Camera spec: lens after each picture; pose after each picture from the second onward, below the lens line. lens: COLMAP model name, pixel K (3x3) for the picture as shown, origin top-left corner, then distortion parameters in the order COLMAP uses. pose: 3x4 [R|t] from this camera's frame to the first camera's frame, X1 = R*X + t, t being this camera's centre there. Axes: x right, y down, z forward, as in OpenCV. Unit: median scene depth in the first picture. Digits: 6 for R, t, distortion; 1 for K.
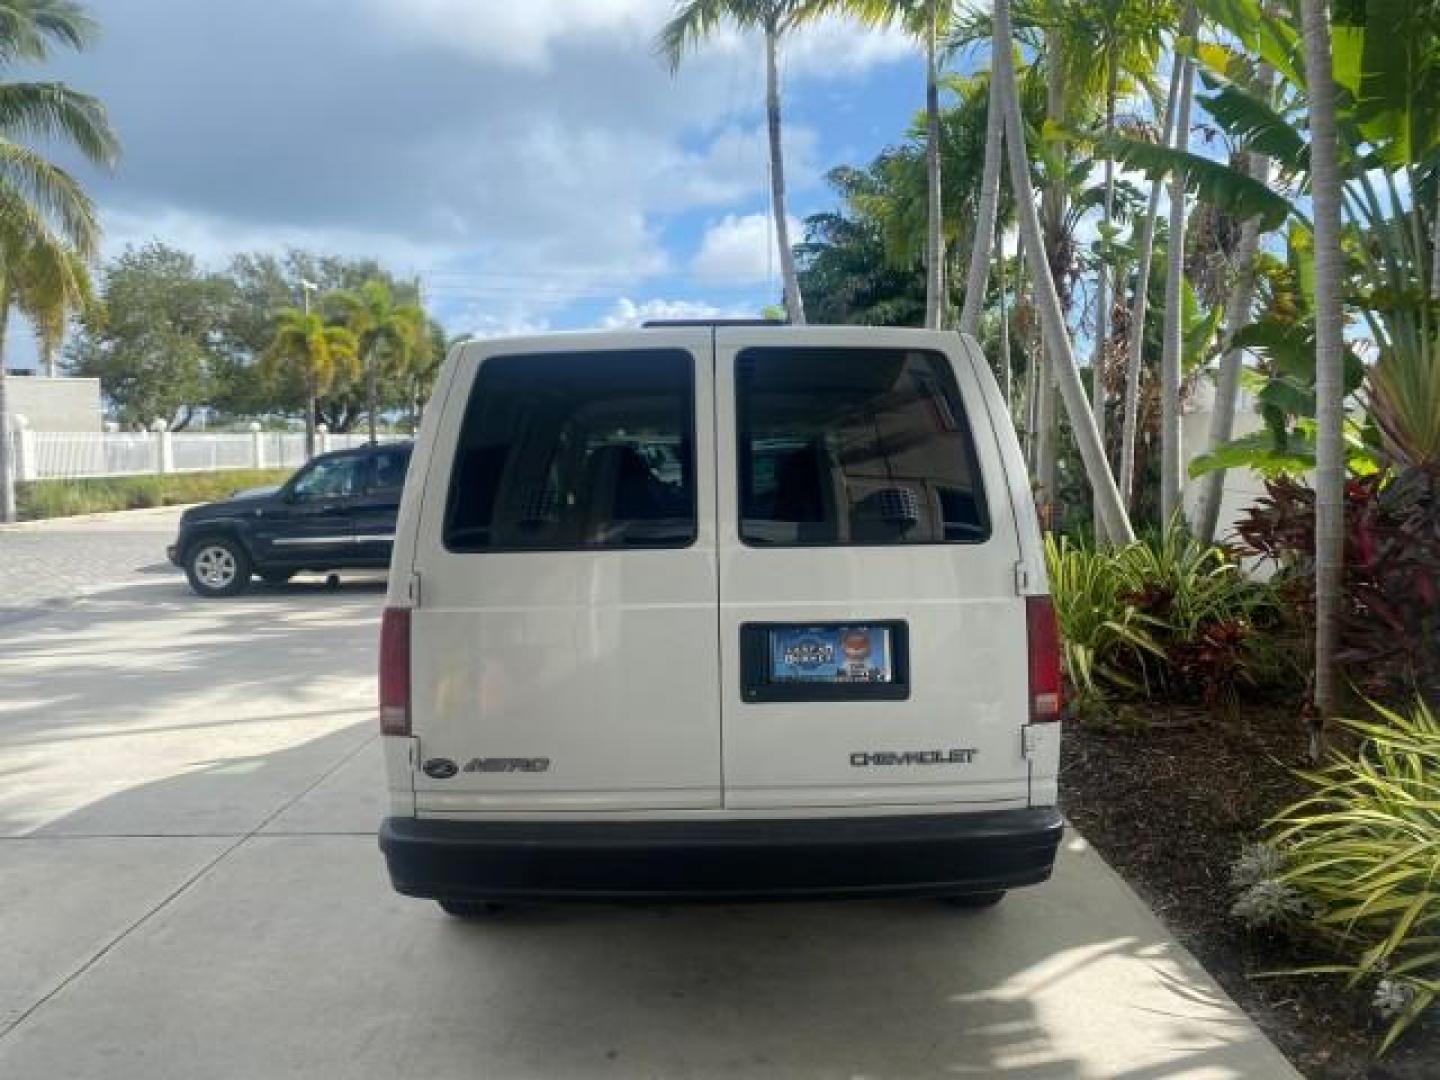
lens RADIAL K [[1103.8, 0, 721.8], [0, 1103.8, 534.0], [0, 0, 1]] dist [0.027559, -0.030270]
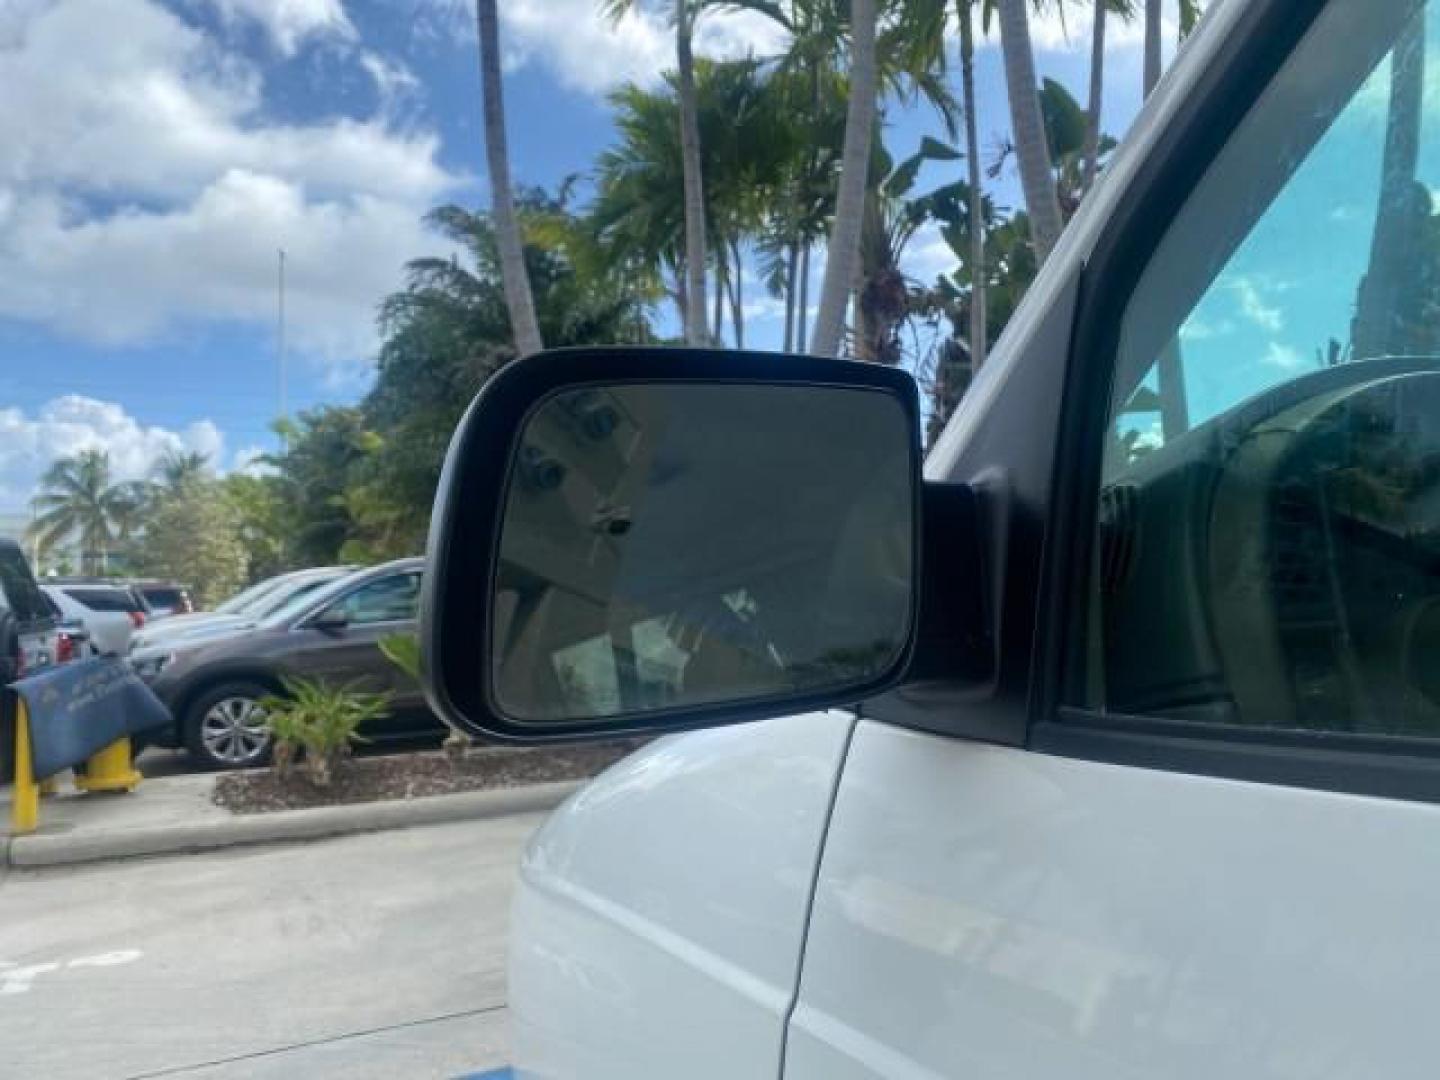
lens RADIAL K [[1103.8, 0, 732.3], [0, 1103.8, 549.7], [0, 0, 1]] dist [0.027559, -0.030270]
pose [[0.889666, 0.010803, 0.456484, -0.102312], [0.045758, 0.992578, -0.112670, -0.009212], [-0.454313, 0.121126, 0.882569, 0.449065]]
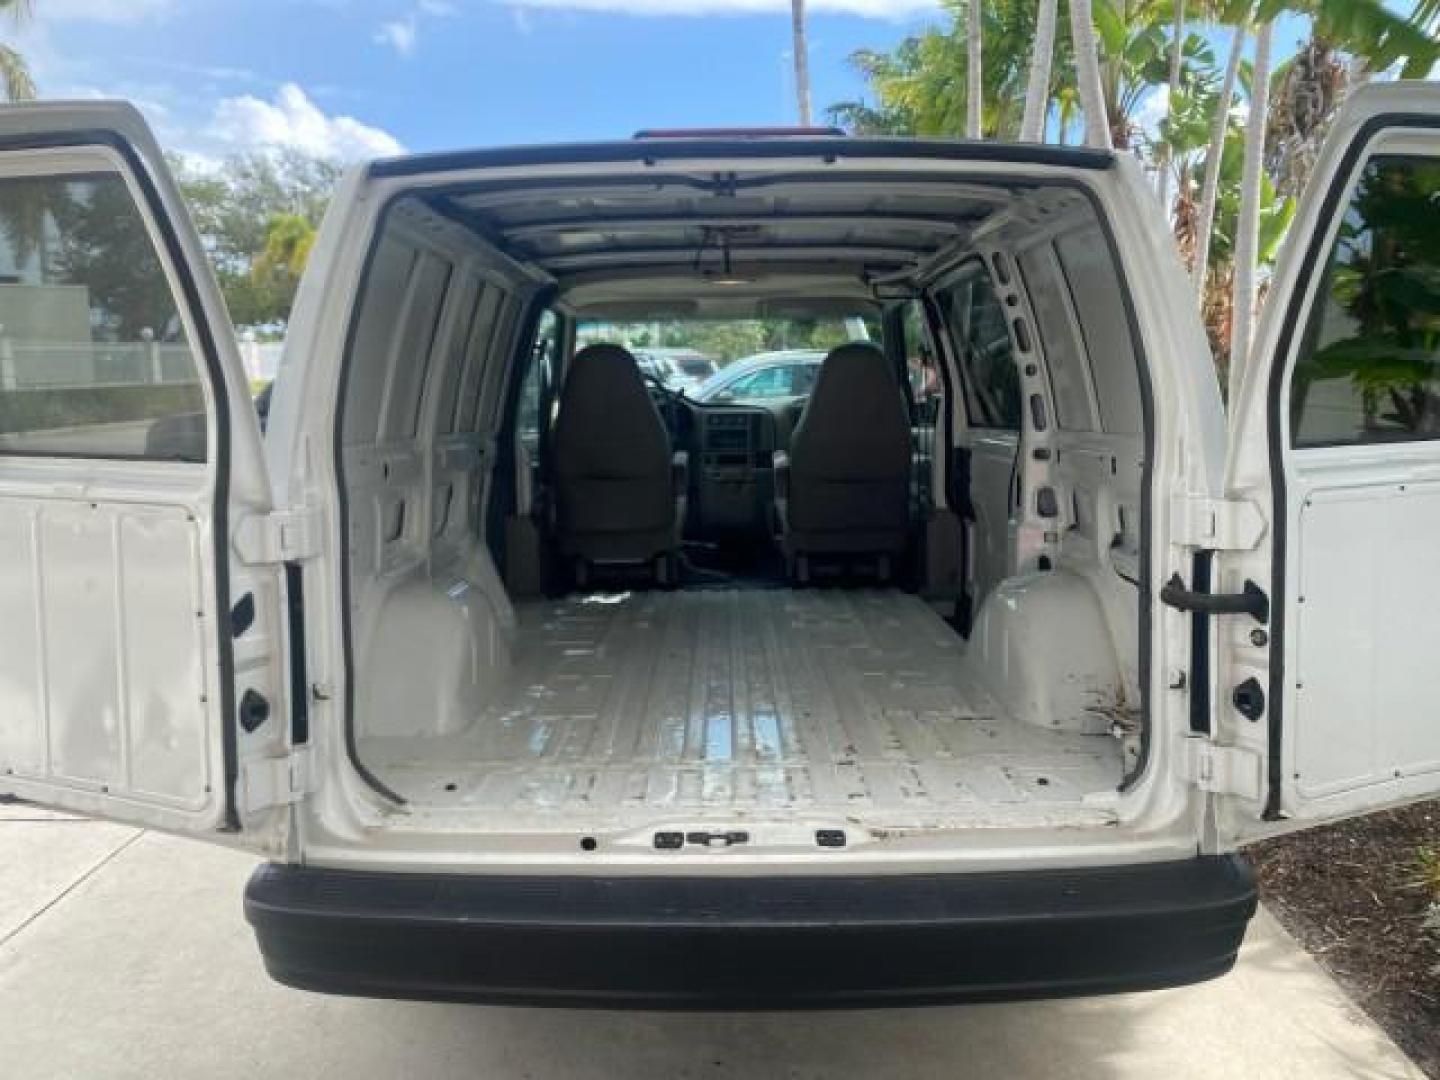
lens RADIAL K [[1103.8, 0, 720.0], [0, 1103.8, 550.5], [0, 0, 1]] dist [0.027559, -0.030270]
pose [[0.999934, 0.006344, -0.009558, -0.002816], [-0.005465, 0.995988, 0.089322, -0.000163], [0.010086, -0.089264, 0.995957, 0.076418]]
